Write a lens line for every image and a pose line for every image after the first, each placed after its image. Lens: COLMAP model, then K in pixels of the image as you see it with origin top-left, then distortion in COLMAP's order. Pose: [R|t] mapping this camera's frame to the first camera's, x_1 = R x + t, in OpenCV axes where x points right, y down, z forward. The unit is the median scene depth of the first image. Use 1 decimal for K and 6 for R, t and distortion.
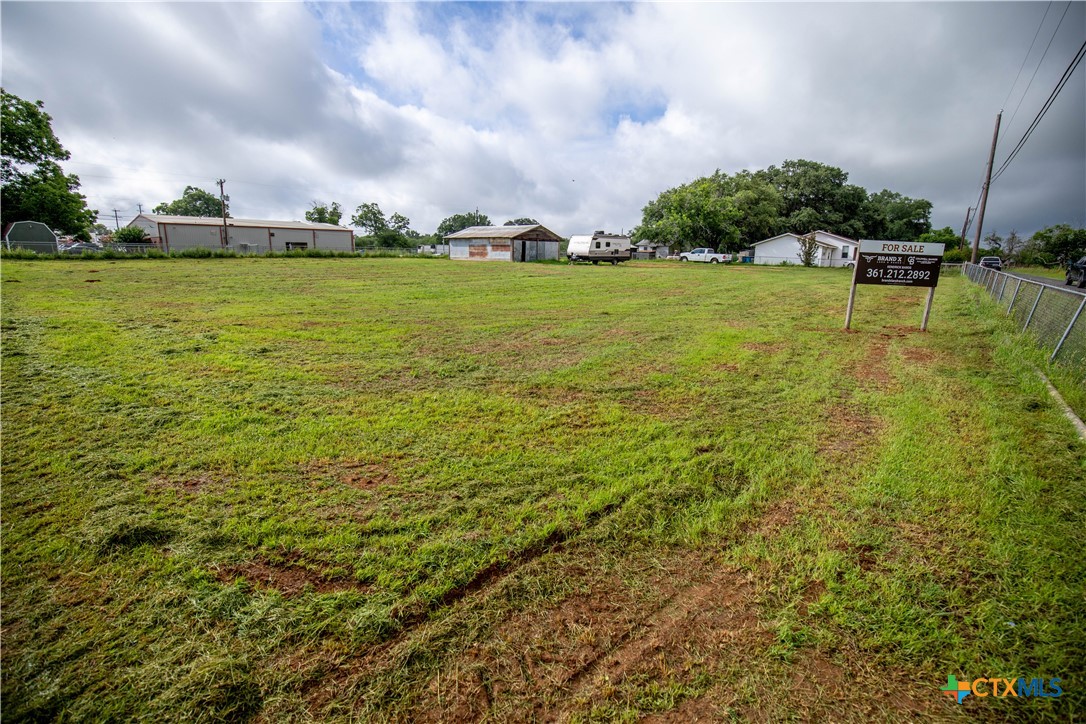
lens RADIAL K [[502.8, 0, 543.0], [0, 502.8, 362.0], [0, 0, 1]] dist [-0.034480, 0.009349]
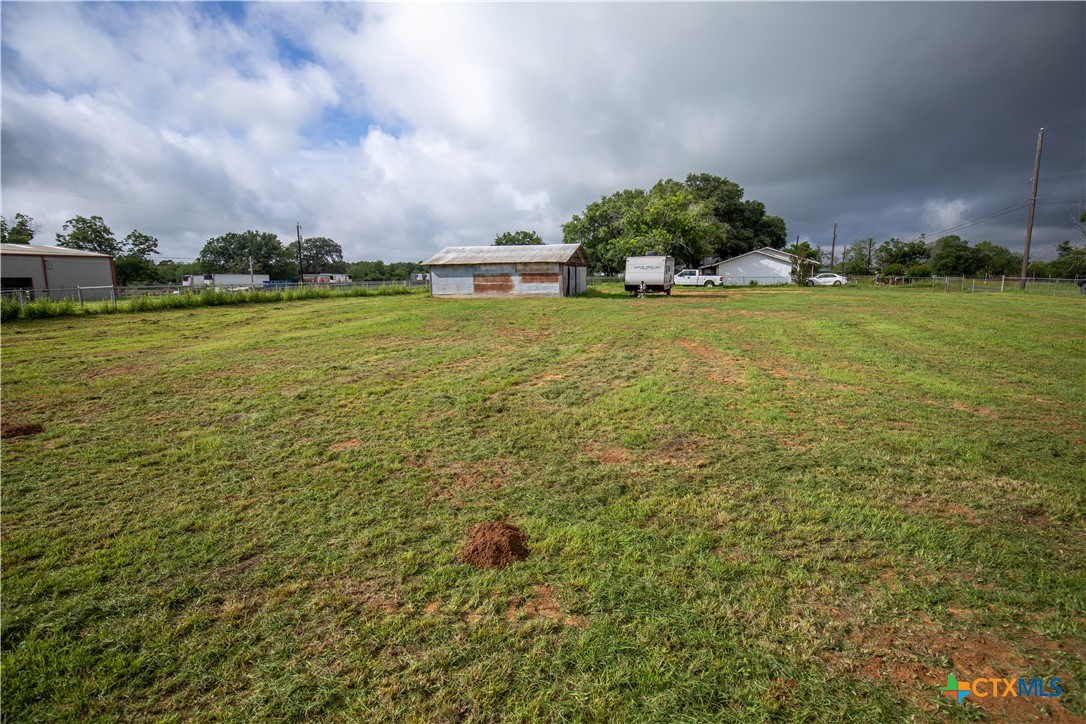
lens RADIAL K [[550.1, 0, 543.0], [0, 550.1, 362.0], [0, 0, 1]] dist [-0.026180, 0.008228]
pose [[0.905841, -0.094891, 0.412853, -0.311661], [0.118142, 0.992510, -0.031095, -0.073037], [-0.406810, 0.076942, 0.910267, 0.268084]]
